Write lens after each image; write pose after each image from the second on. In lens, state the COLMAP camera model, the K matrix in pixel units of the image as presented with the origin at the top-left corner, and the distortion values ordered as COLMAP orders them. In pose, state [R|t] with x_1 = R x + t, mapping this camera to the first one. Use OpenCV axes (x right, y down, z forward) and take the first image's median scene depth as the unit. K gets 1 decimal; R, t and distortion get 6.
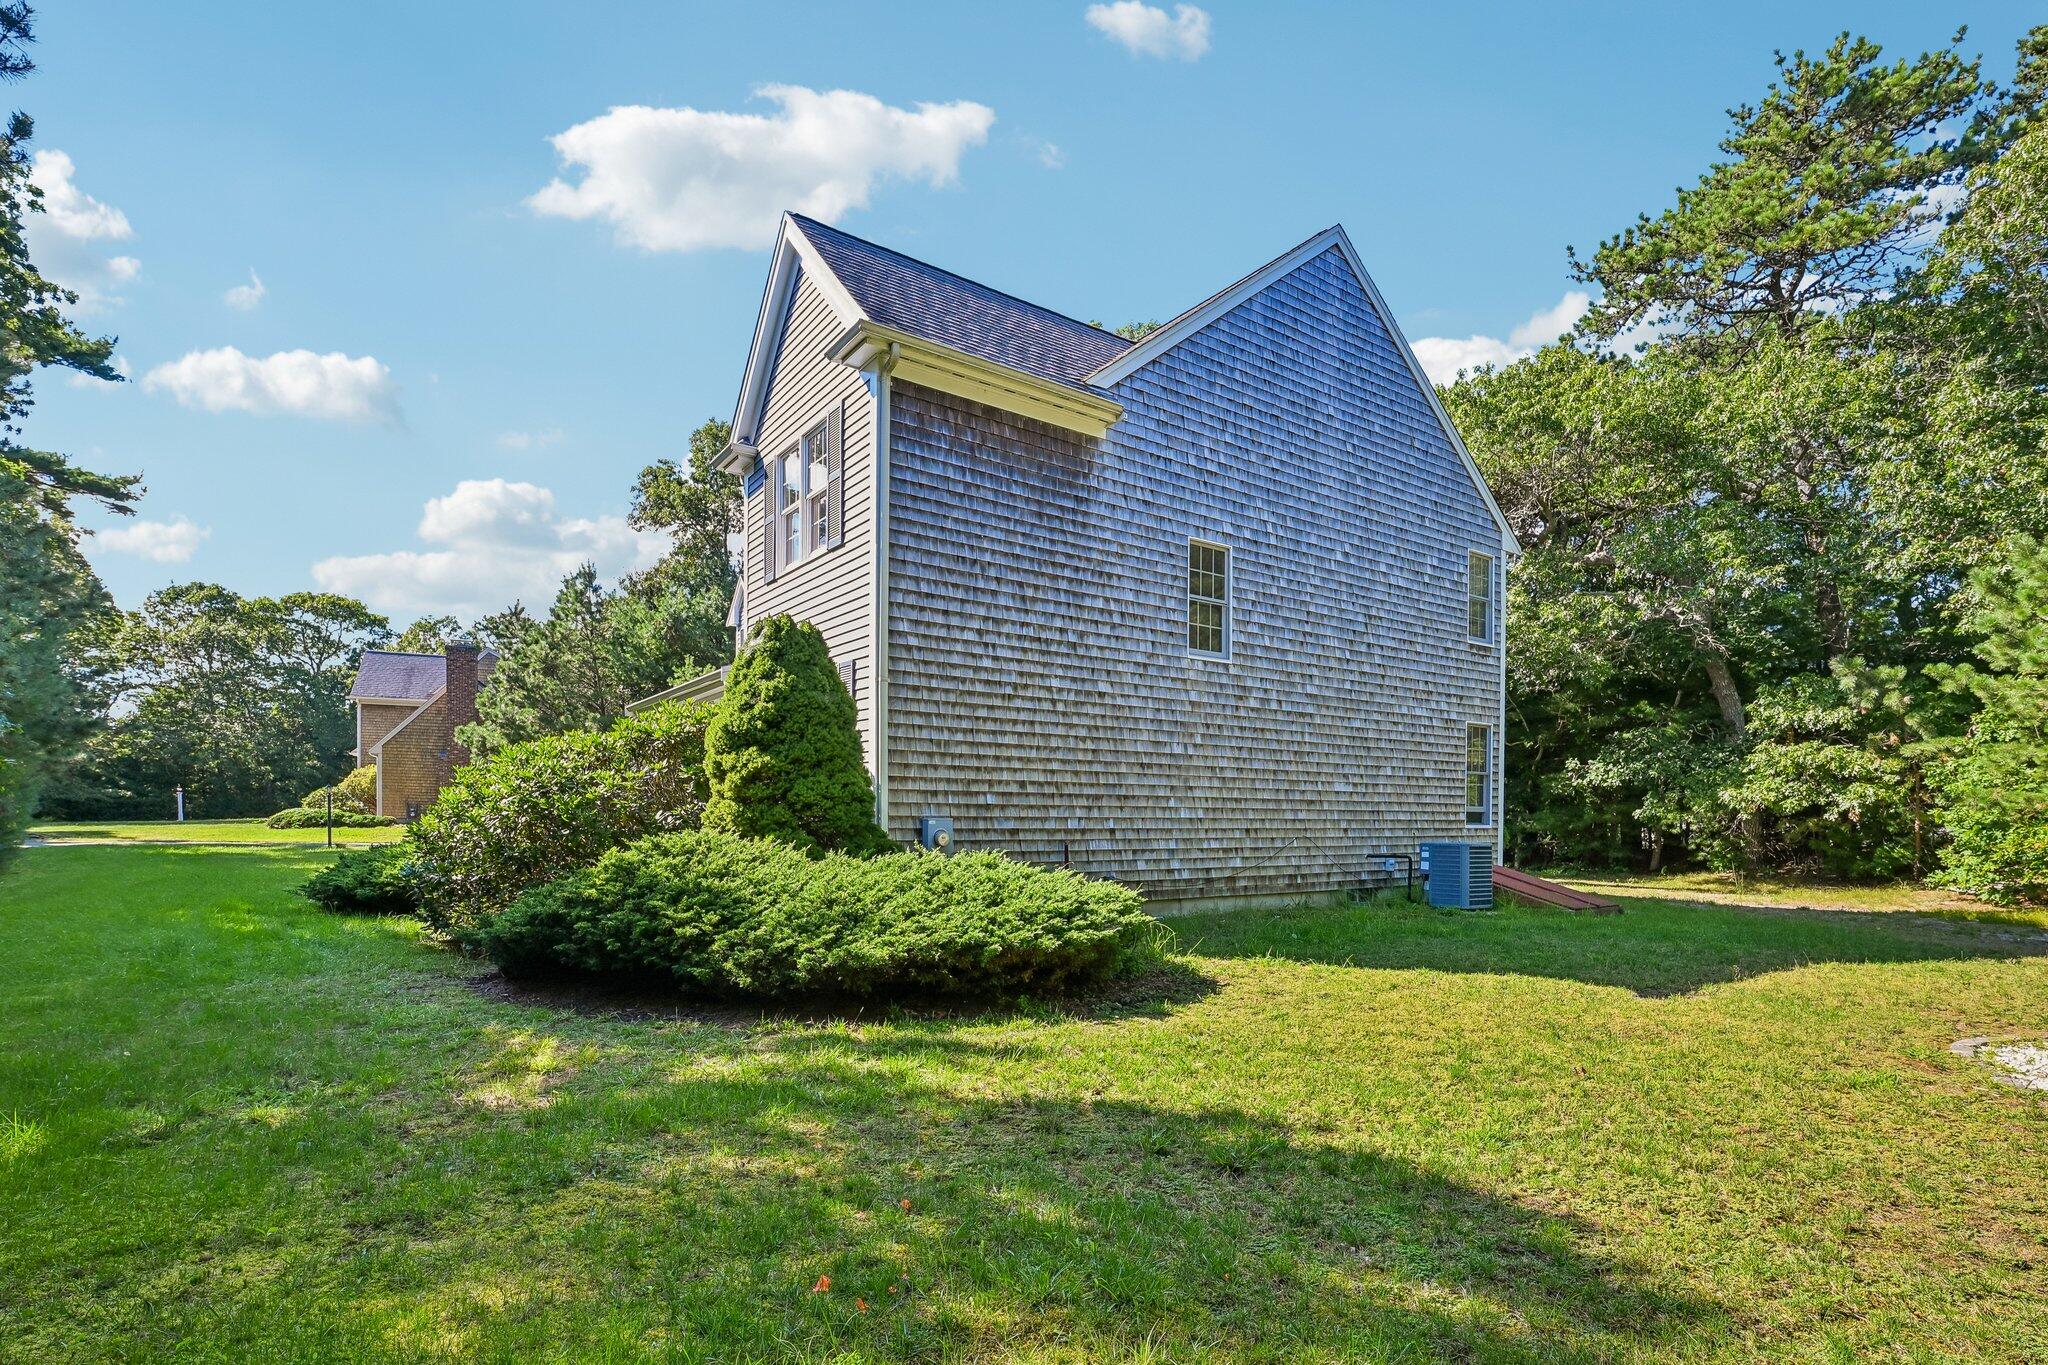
lens RADIAL K [[973.9, 0, 1025.3], [0, 973.9, 816.6], [0, 0, 1]] dist [-0.000585, -0.000101]
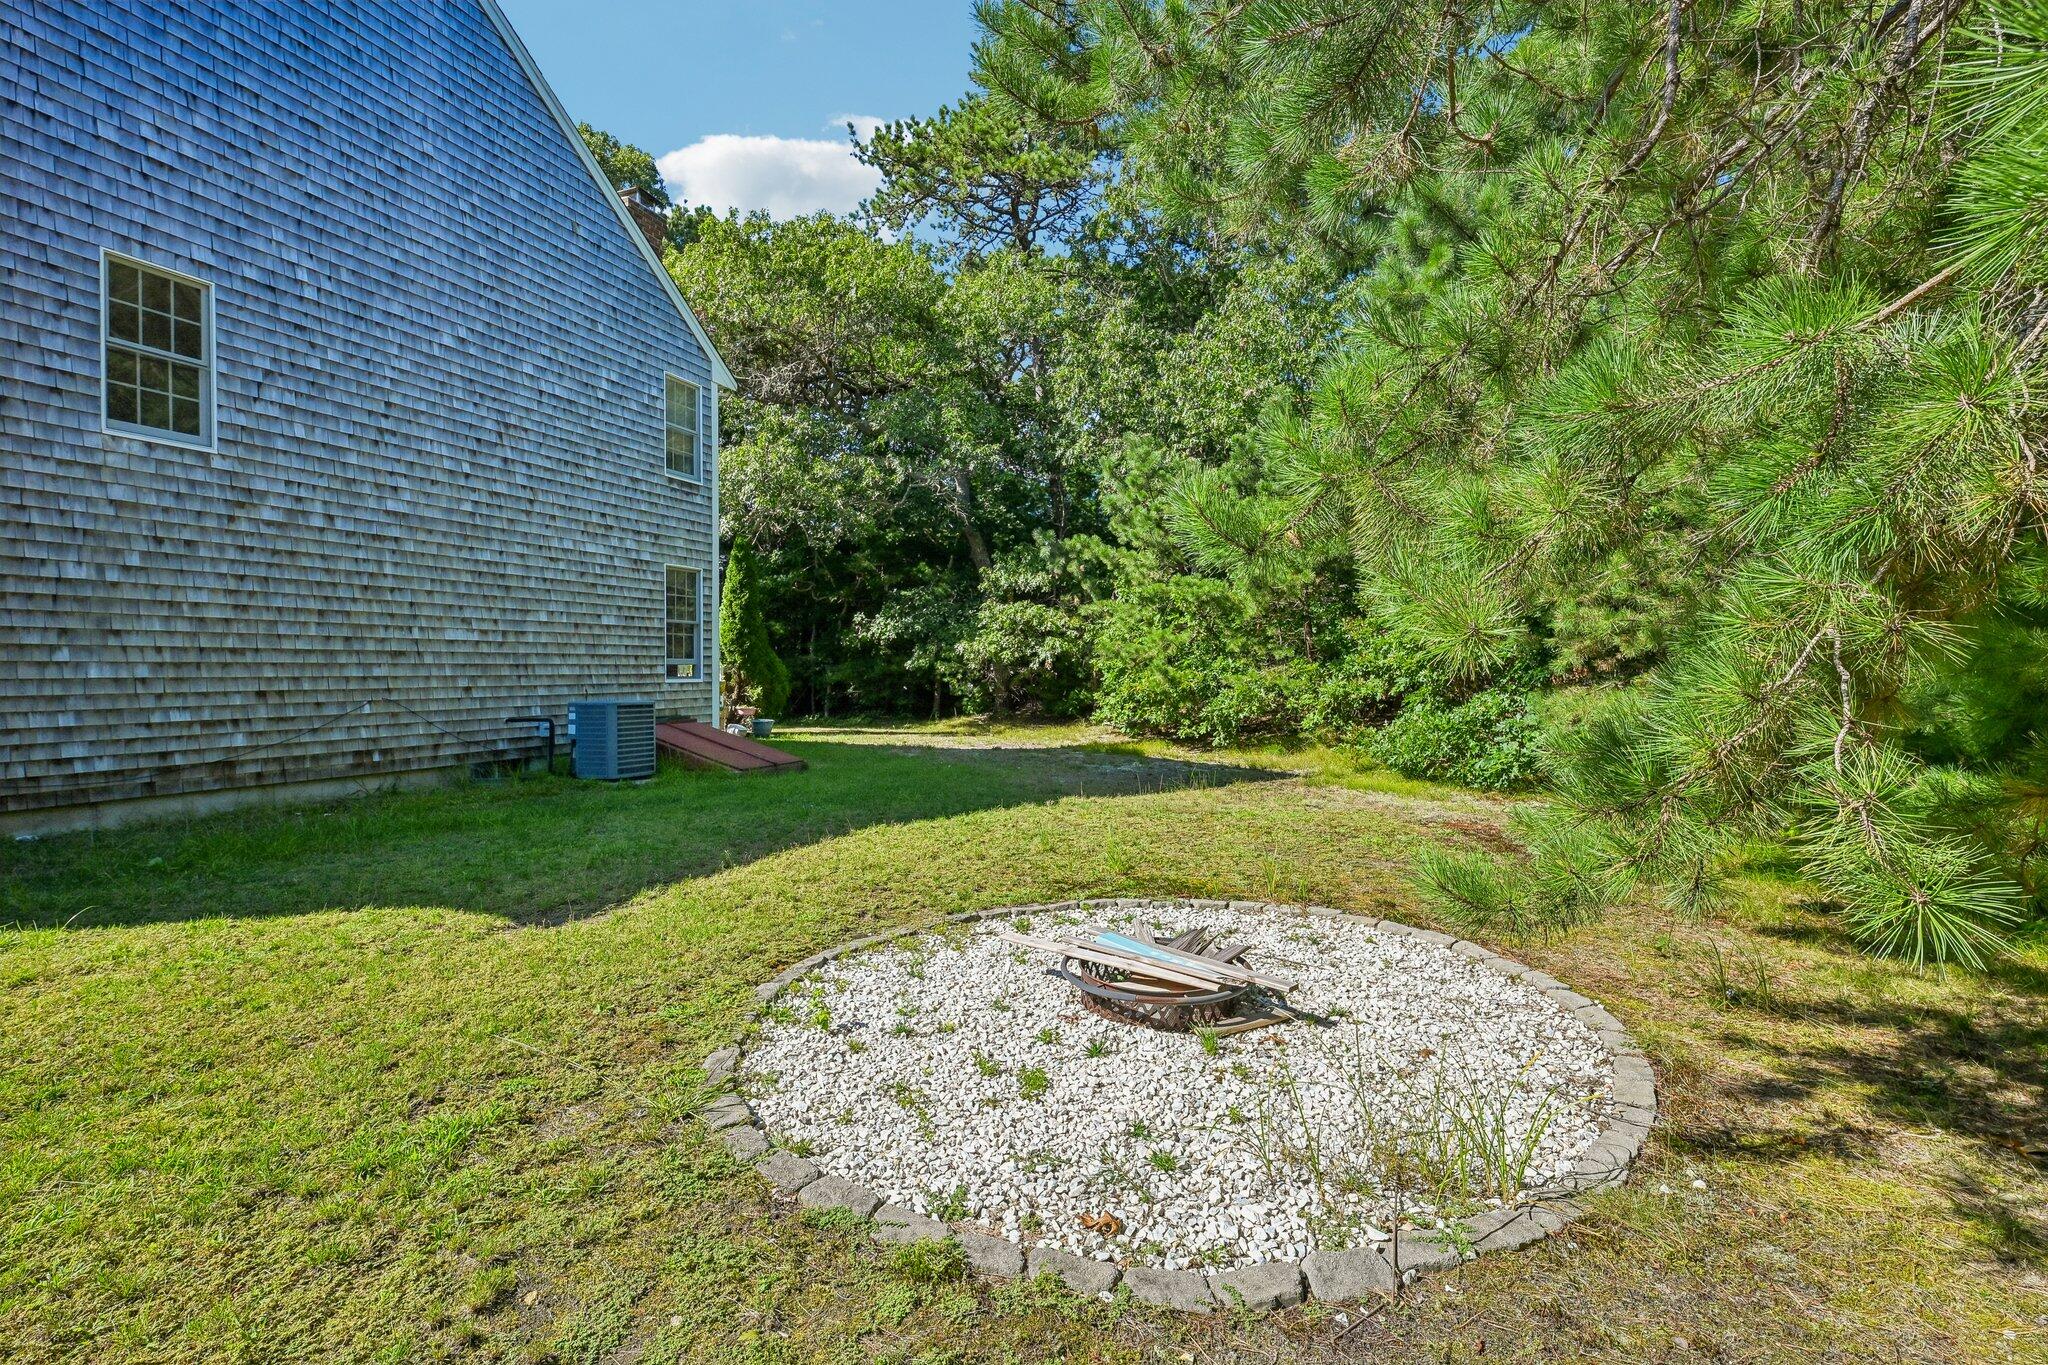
lens RADIAL K [[949.0, 0, 1022.6], [0, 949.0, 673.2], [0, 0, 1]] dist [-0.000189, -0.000328]
pose [[0.825696, -0.013895, 0.563944, 0.259101], [0.011845, 0.999903, 0.007295, 0.000553], [-0.563991, 0.000657, 0.825781, 0.104244]]
